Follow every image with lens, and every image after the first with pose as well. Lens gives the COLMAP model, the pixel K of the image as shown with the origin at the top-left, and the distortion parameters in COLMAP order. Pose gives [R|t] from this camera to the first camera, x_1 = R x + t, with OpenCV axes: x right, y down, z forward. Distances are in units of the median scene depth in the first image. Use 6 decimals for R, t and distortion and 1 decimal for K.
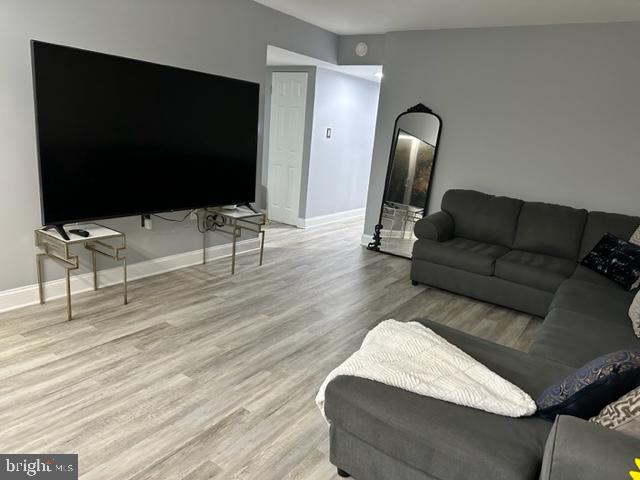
lens RADIAL K [[444.6, 0, 319.5], [0, 444.6, 240.5], [0, 0, 1]] dist [-0.000892, -0.001792]
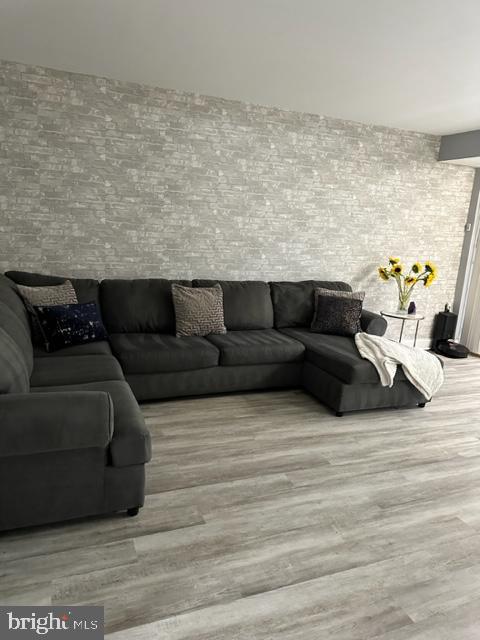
lens RADIAL K [[444.6, 0, 238.7], [0, 444.6, 320.6], [0, 0, 1]] dist [-0.000892, -0.001792]
pose [[-0.823504, -0.245667, 0.511360, -0.117172], [0.009336, 0.895385, 0.445196, -0.426180], [-0.567234, 0.371395, -0.735059, 1.653285]]
